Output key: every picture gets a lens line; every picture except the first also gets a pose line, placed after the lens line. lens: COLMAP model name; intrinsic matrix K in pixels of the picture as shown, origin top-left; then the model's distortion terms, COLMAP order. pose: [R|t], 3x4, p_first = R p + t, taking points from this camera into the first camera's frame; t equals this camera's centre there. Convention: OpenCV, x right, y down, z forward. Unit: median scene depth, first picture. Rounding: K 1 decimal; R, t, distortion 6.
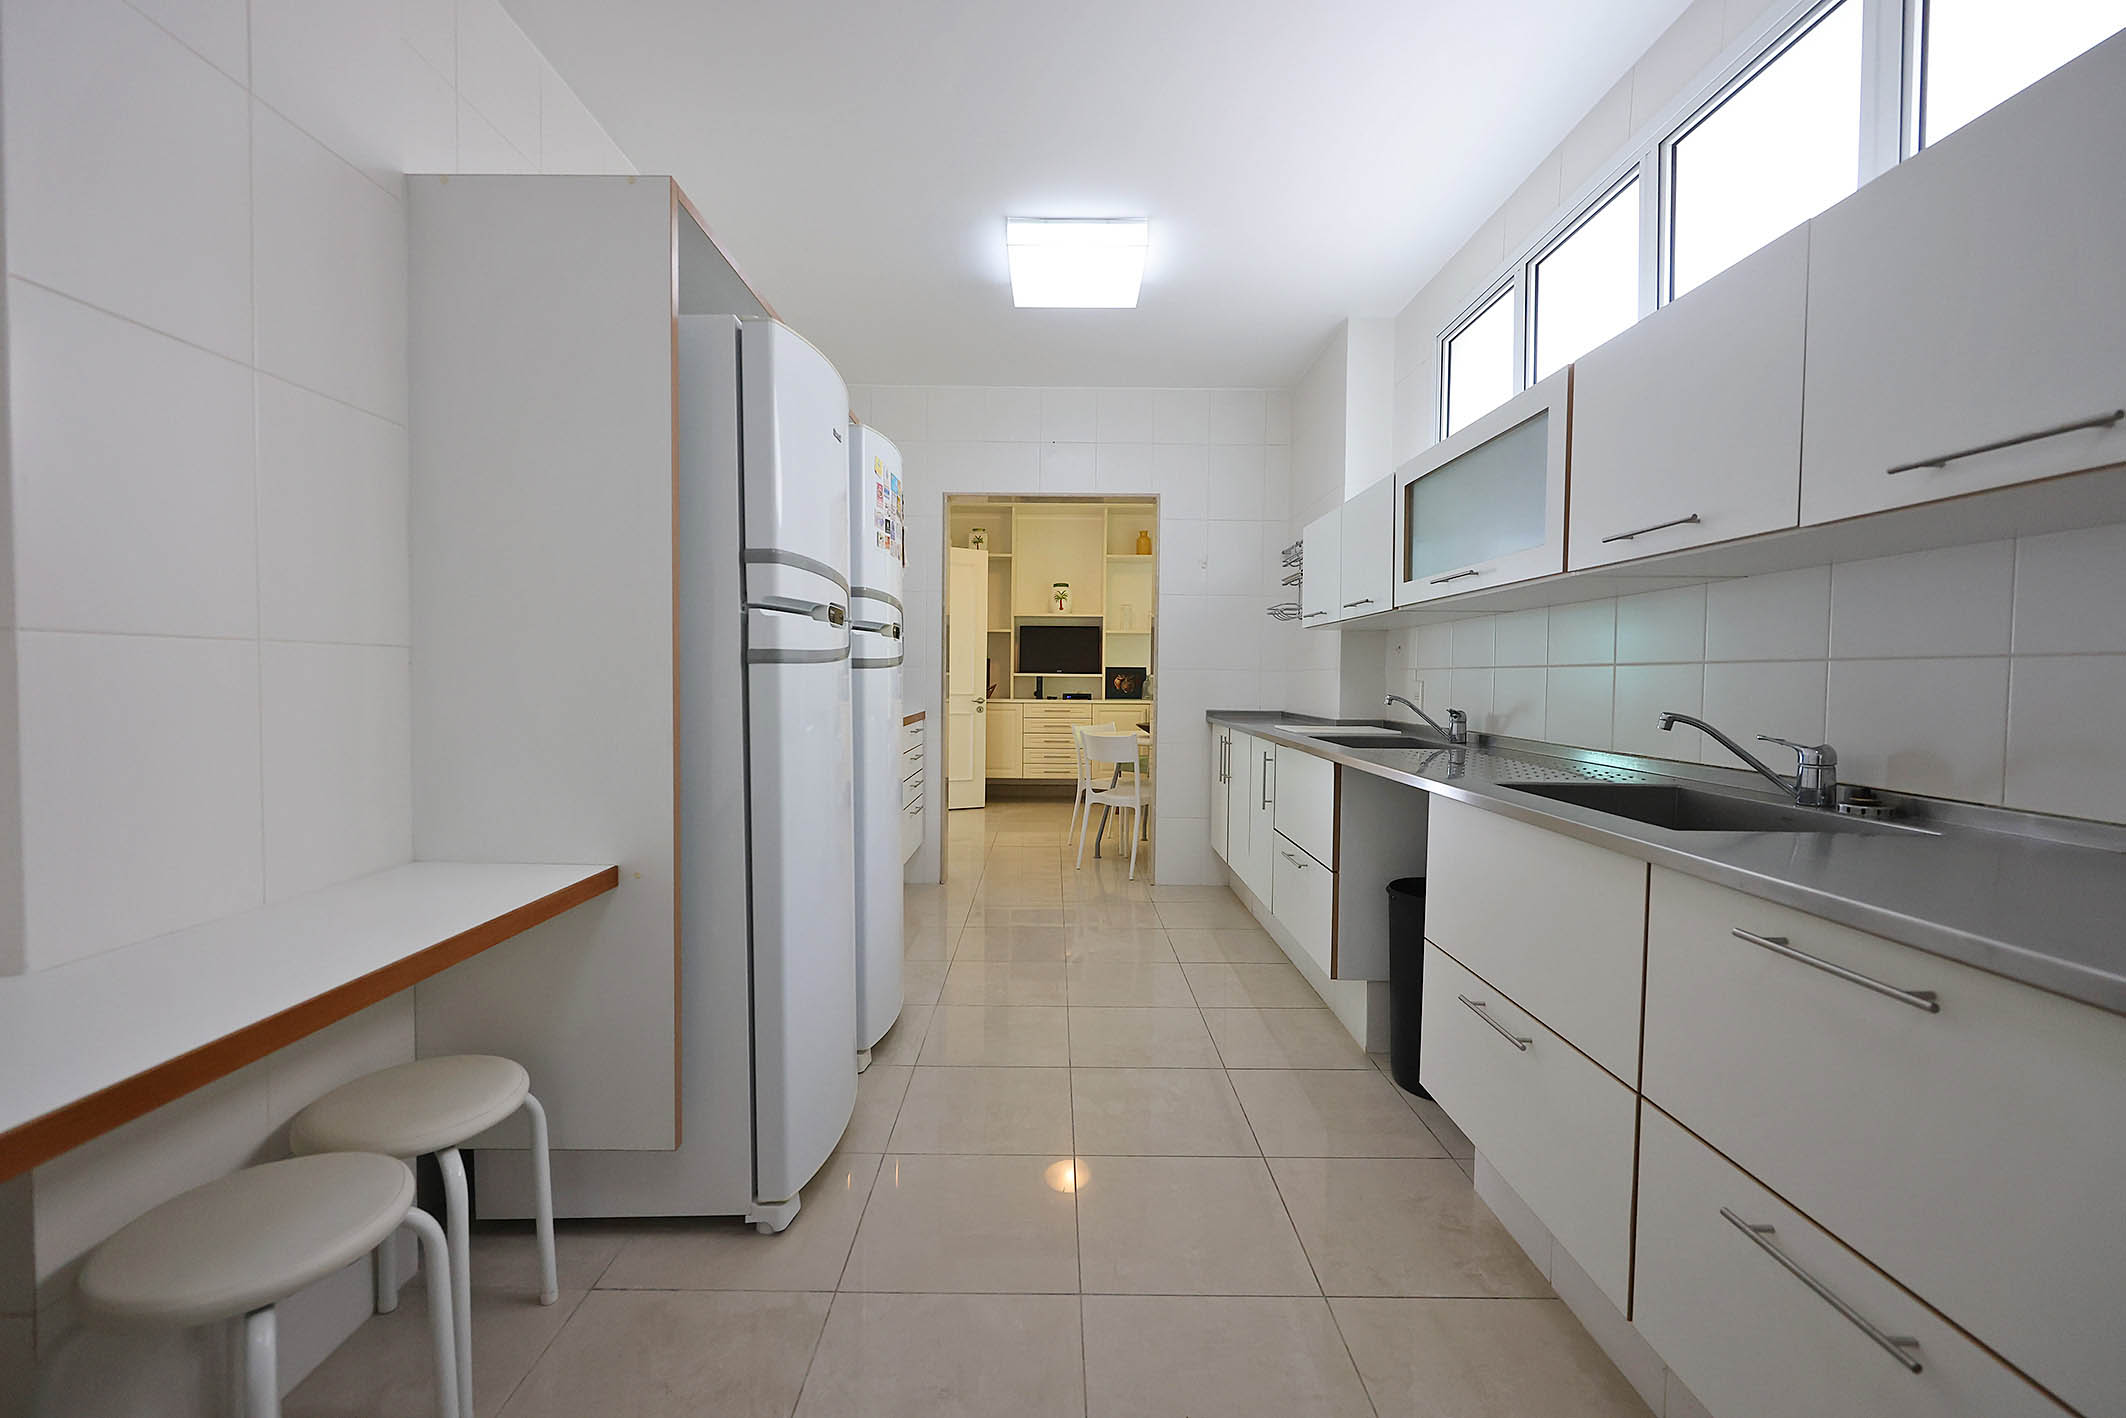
lens RADIAL K [[853.4, 0, 1051.9], [0, 853.4, 701.7], [0, 0, 1]] dist [0.000941, -0.000063]
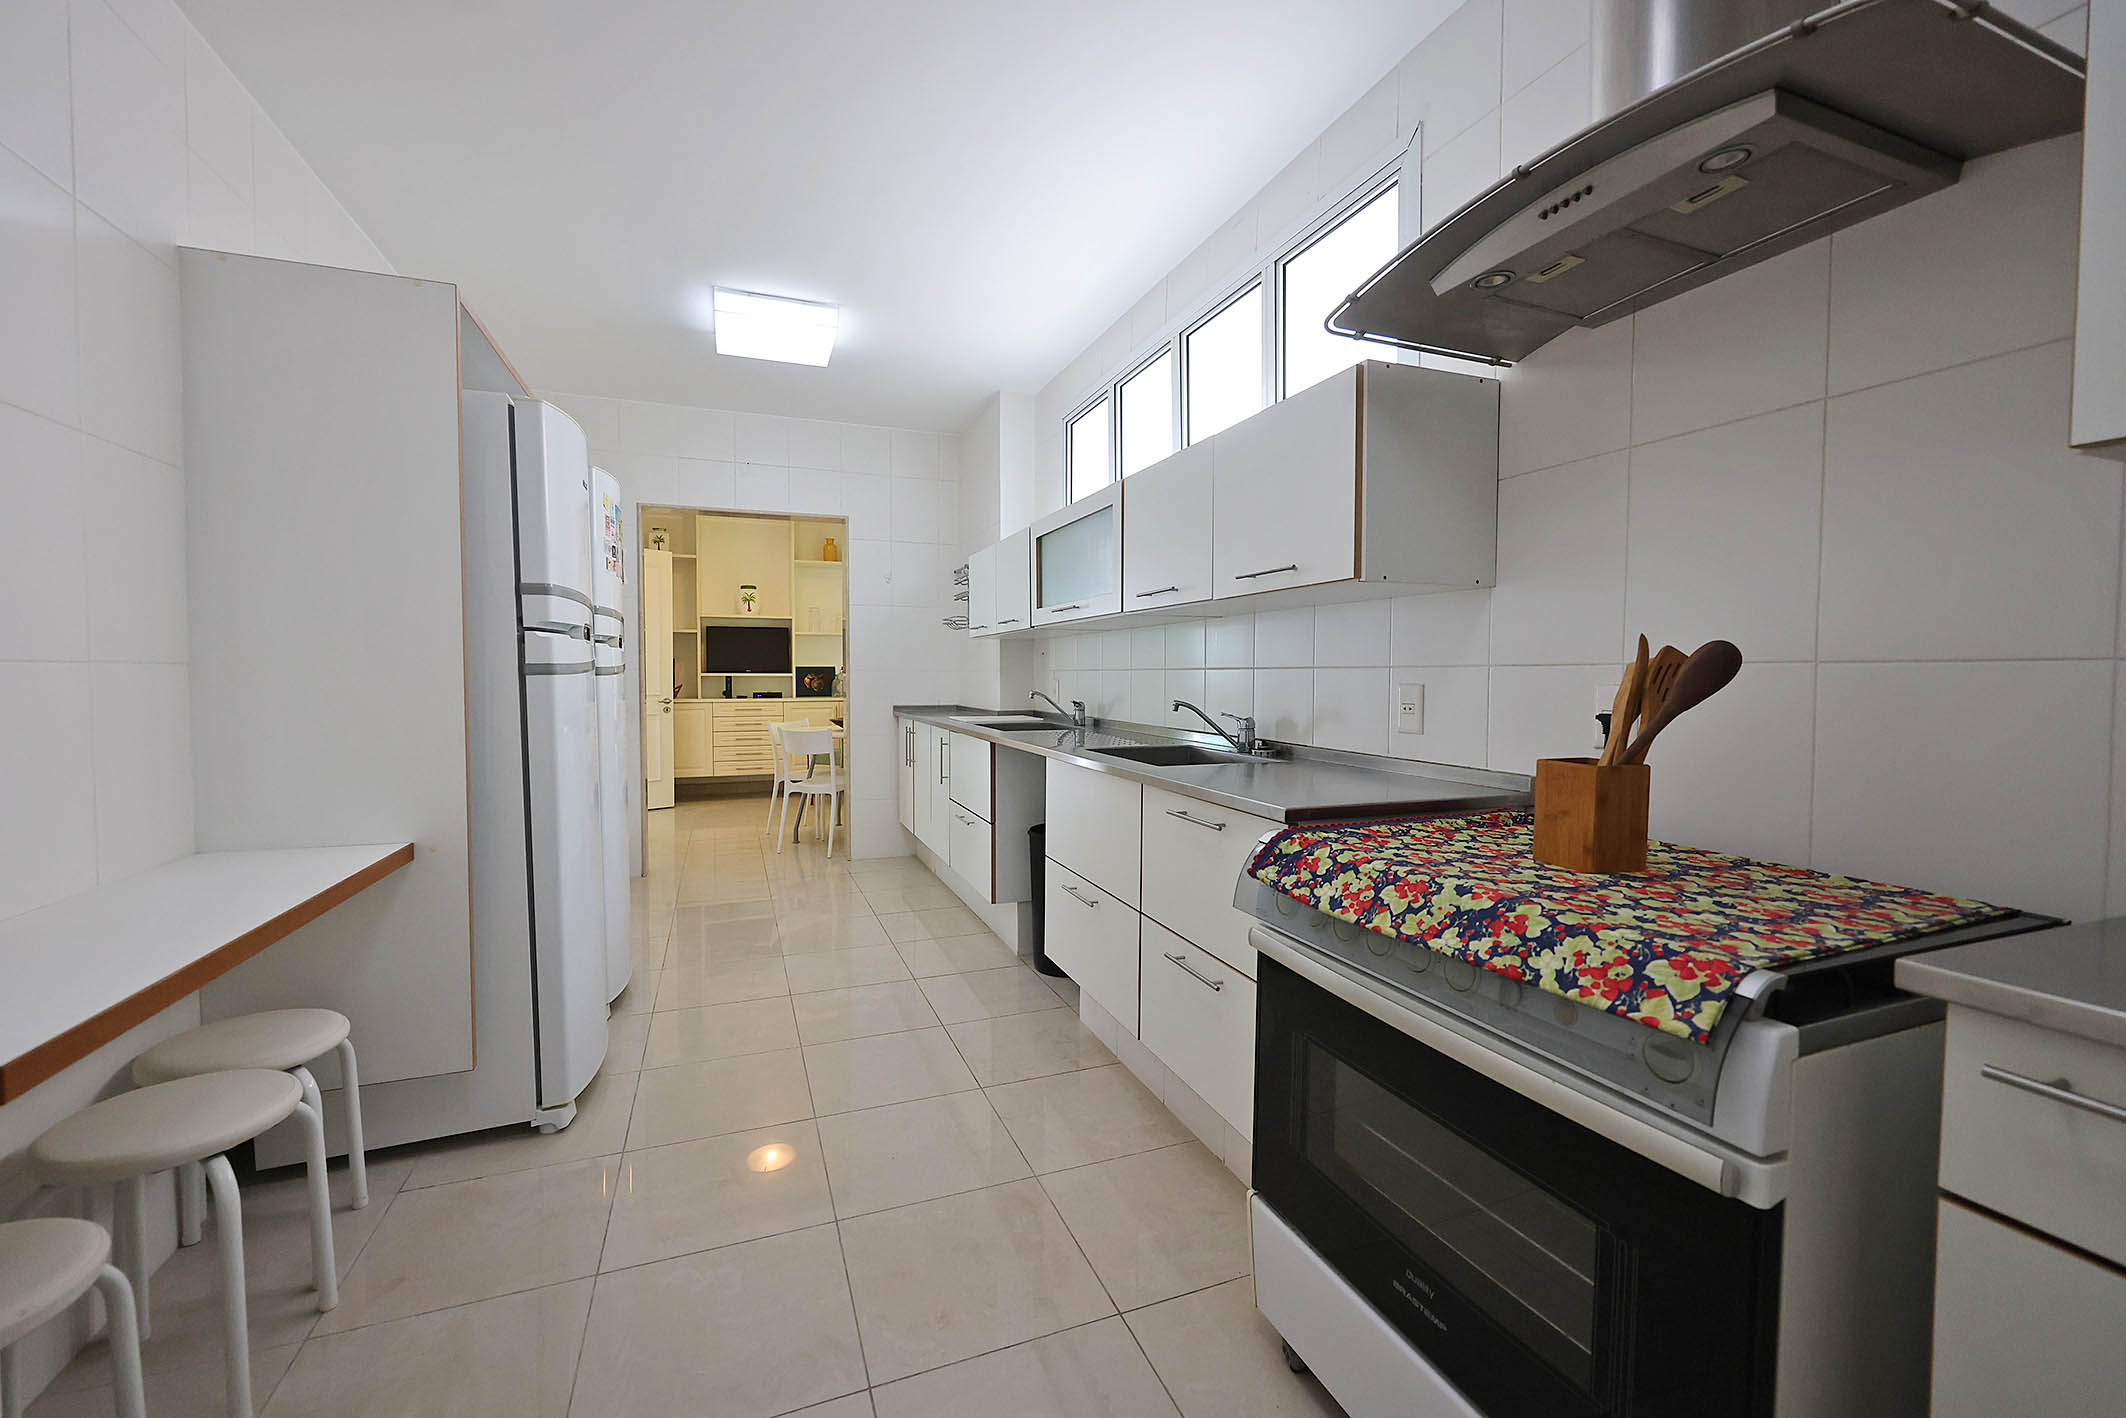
lens RADIAL K [[859.5, 0, 1066.3], [0, 859.5, 704.1], [0, 0, 1]] dist [-0.010698, -0.000118]
pose [[0.928593, -0.020869, 0.370514, -0.042190], [0.017940, 0.999775, 0.011350, -0.001312], [-0.370667, -0.003893, 0.928758, -0.218202]]
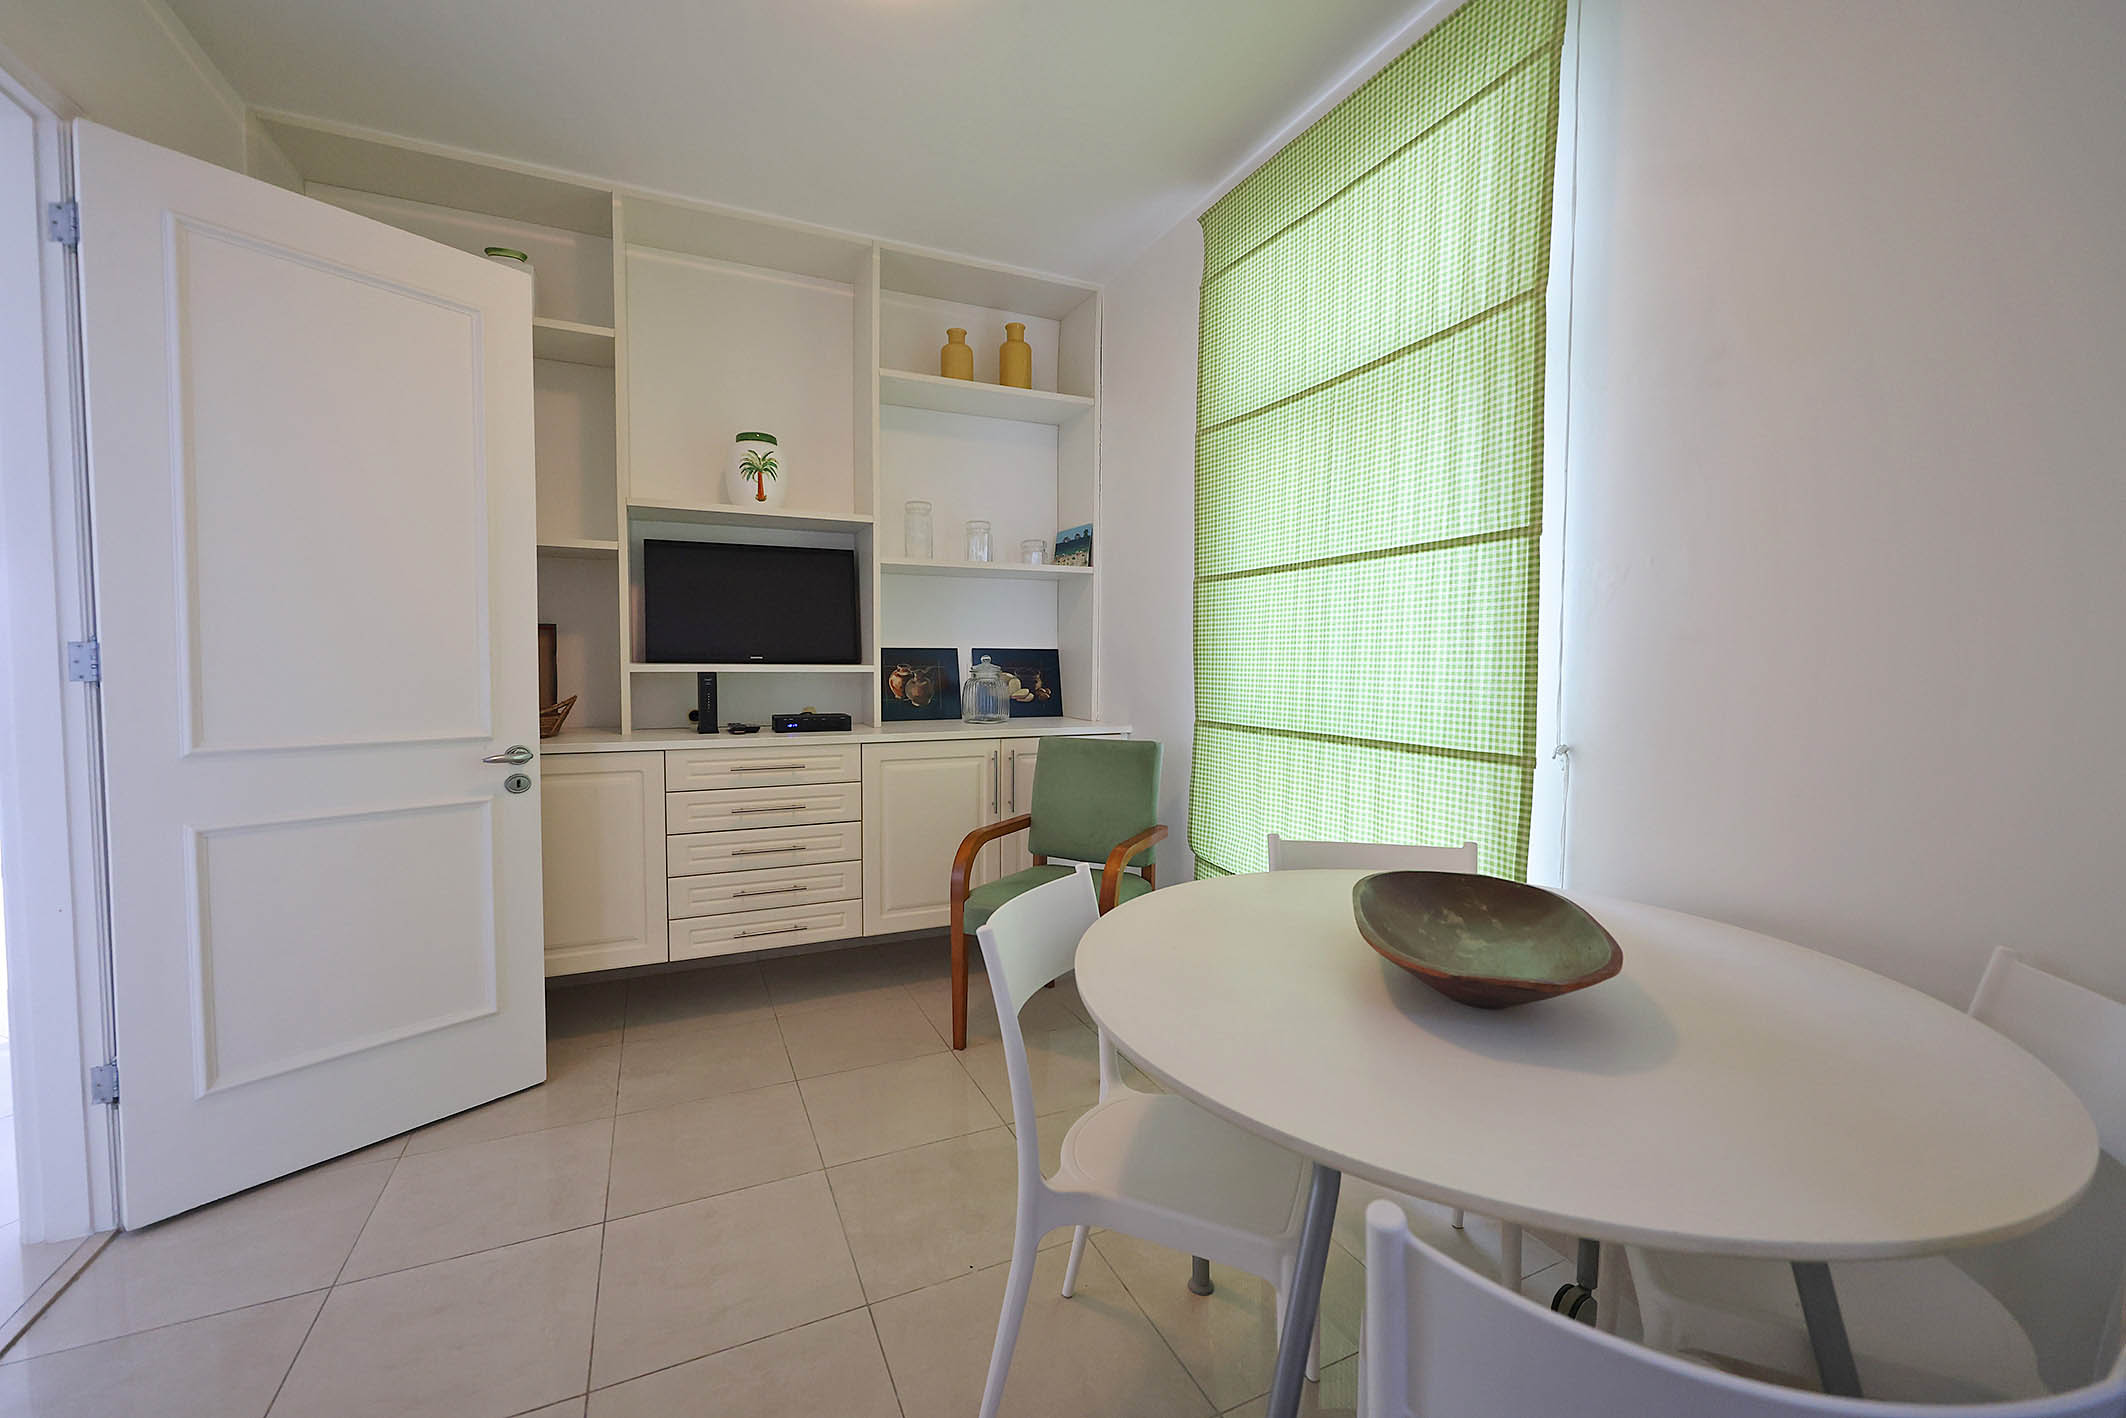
lens RADIAL K [[853.4, 0, 1051.9], [0, 853.4, 701.7], [0, 0, 1]] dist [0.000941, -0.000063]
pose [[0.908632, -0.027377, 0.416699, -0.069855], [0.017406, 0.999464, 0.027709, -0.051407], [-0.417234, -0.017925, 0.908622, 1.243171]]
